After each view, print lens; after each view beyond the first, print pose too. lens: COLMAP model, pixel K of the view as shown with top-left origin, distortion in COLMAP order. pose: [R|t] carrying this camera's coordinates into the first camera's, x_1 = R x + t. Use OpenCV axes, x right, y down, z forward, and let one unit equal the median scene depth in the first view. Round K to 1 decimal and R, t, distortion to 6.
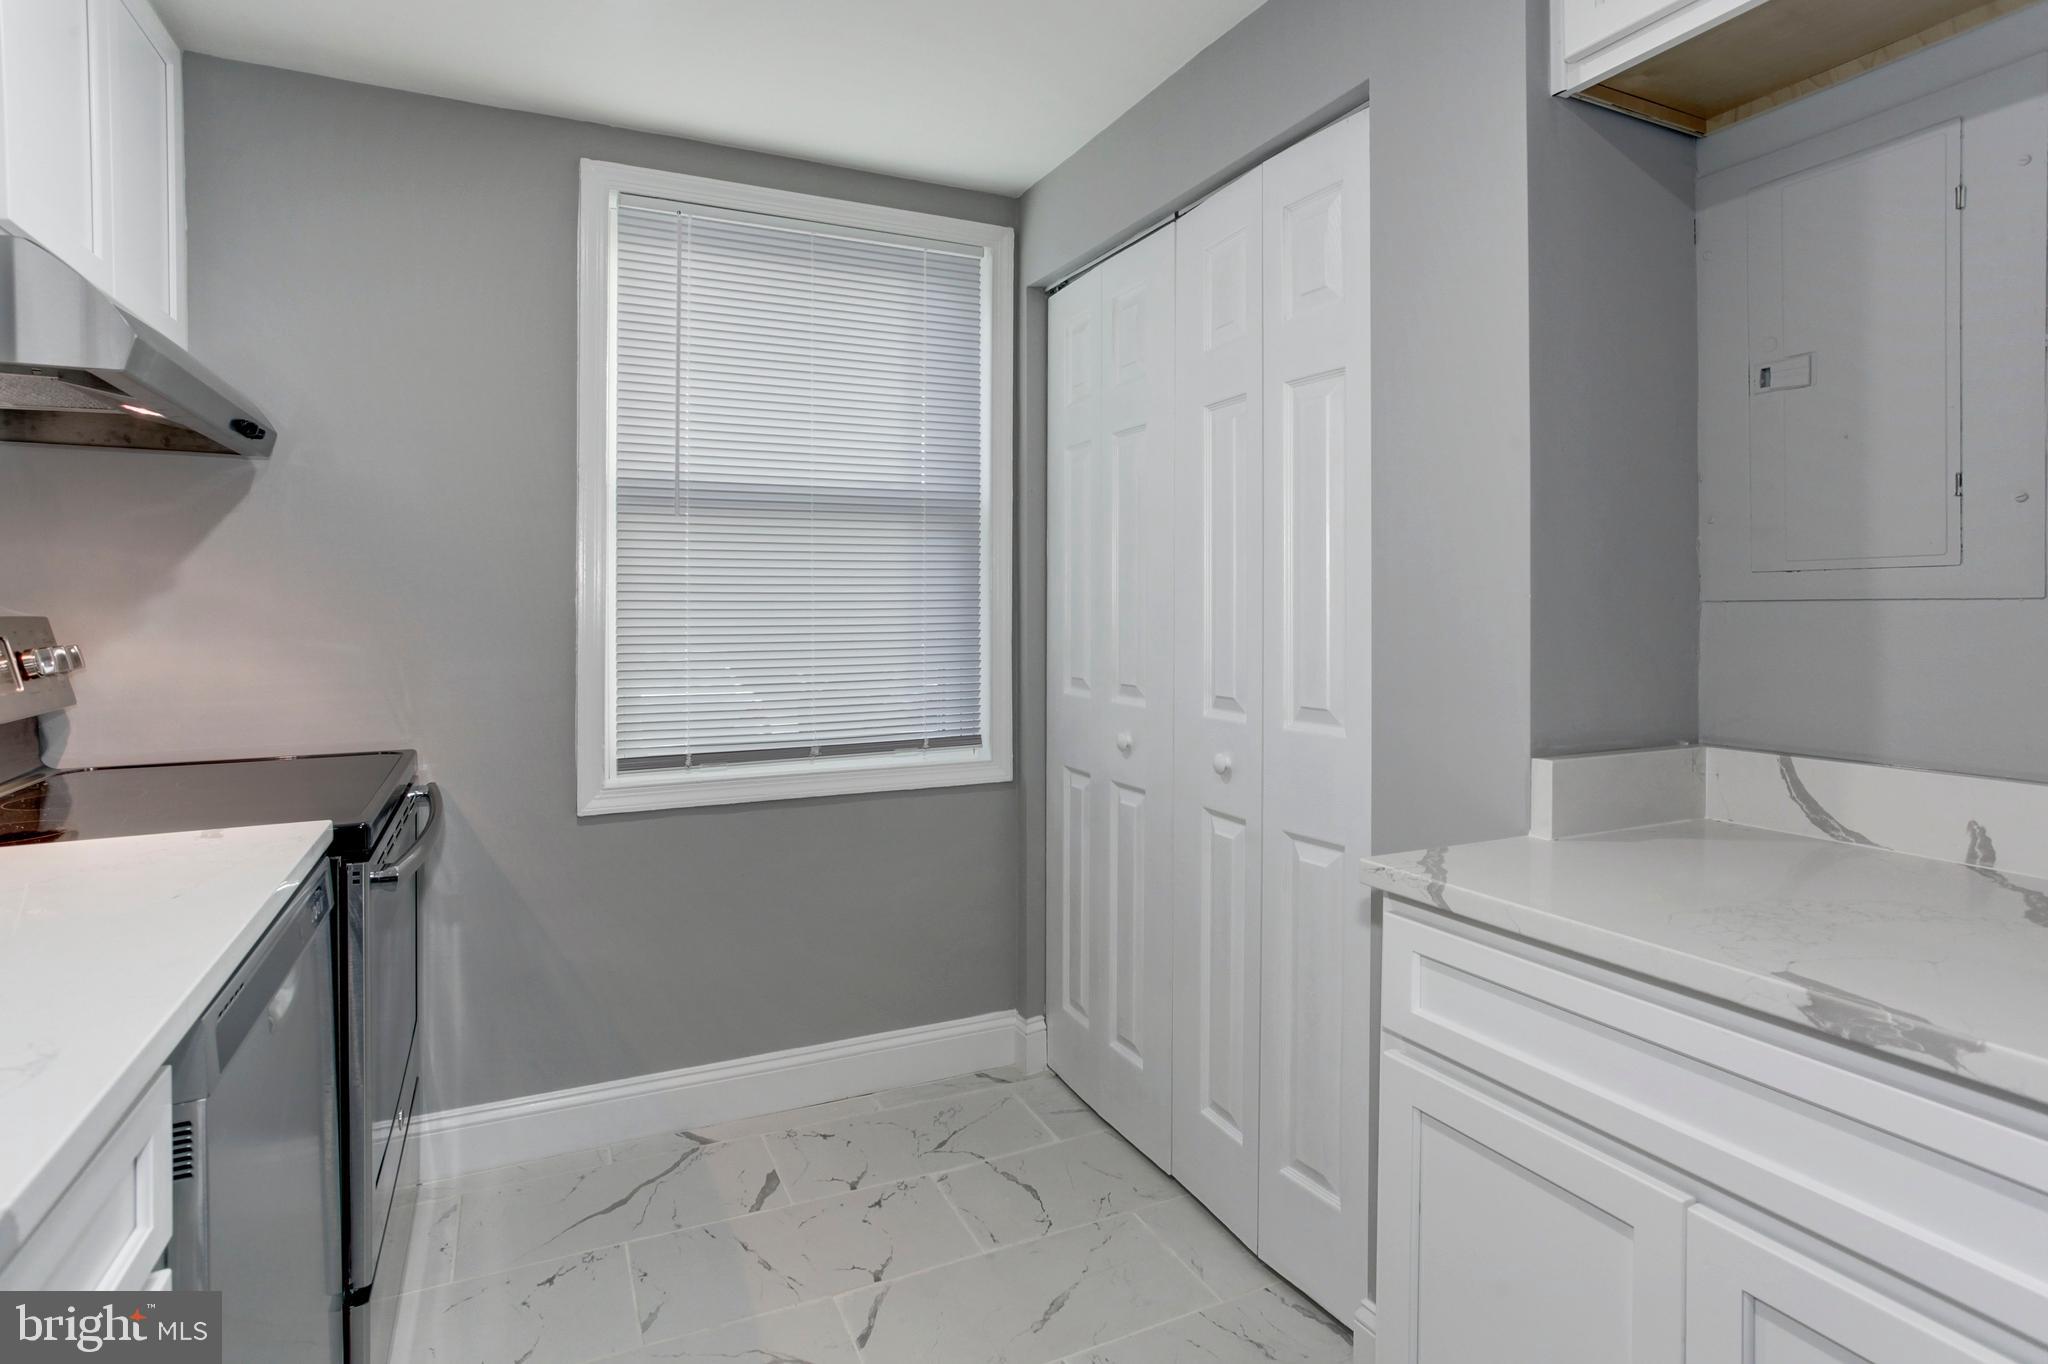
lens RADIAL K [[1074.8, 0, 1042.5], [0, 1074.8, 609.0], [0, 0, 1]] dist [-0.053400, 0.035838]
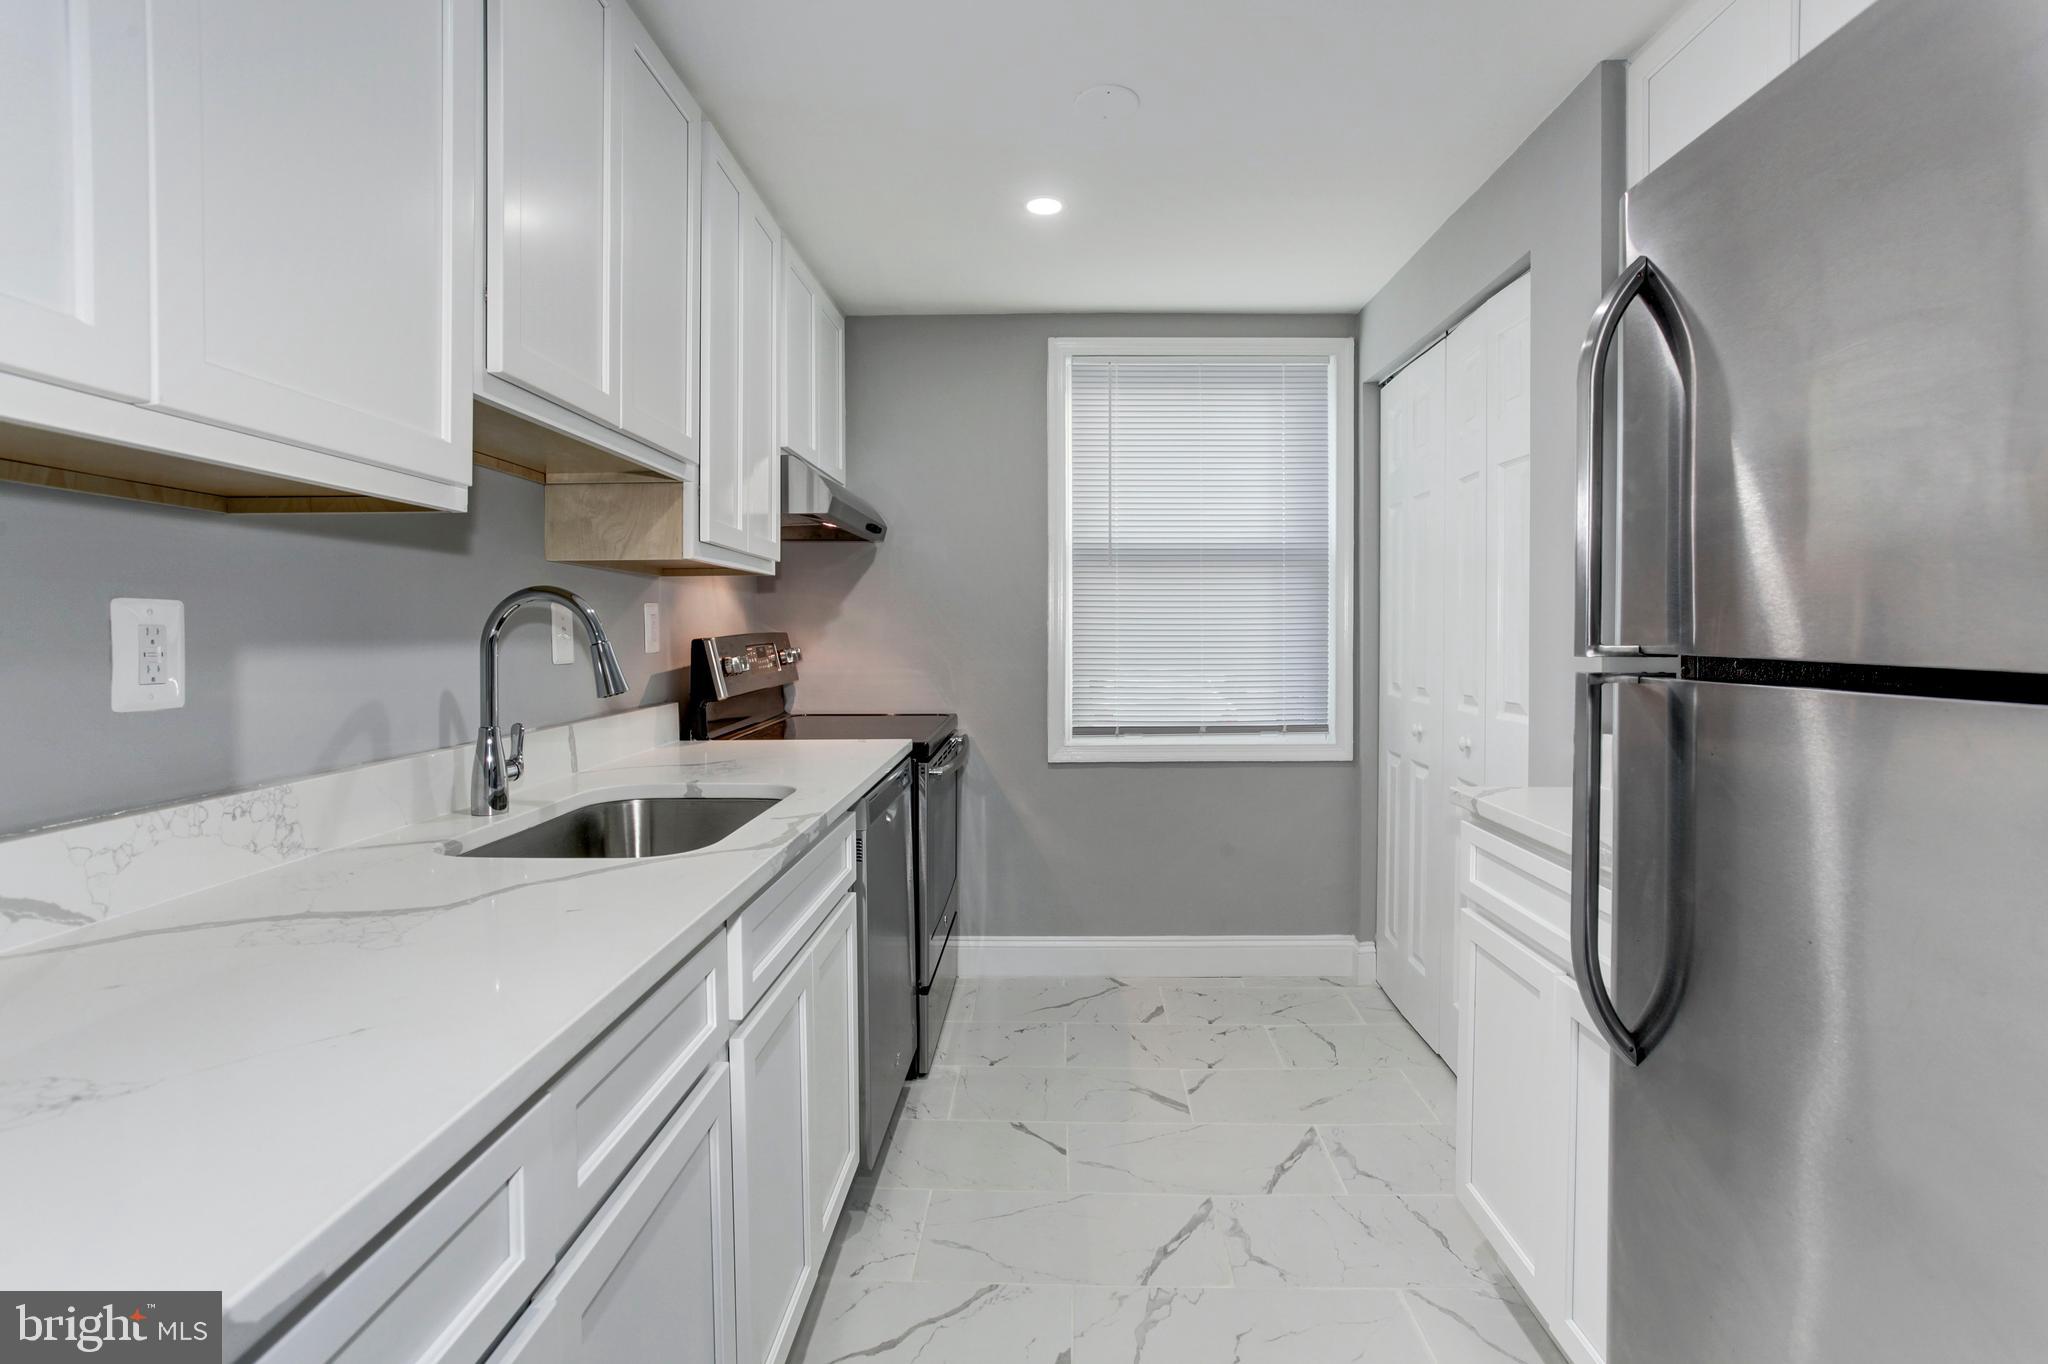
lens RADIAL K [[1018.8, 0, 994.6], [0, 1018.8, 649.2], [0, 0, 1]] dist [-0.054563, 0.033295]
pose [[0.867573, 0.012324, -0.497157, 0.236034], [-0.000838, 0.999728, 0.023319, -0.005446], [0.497309, -0.019814, 0.867347, -0.331297]]
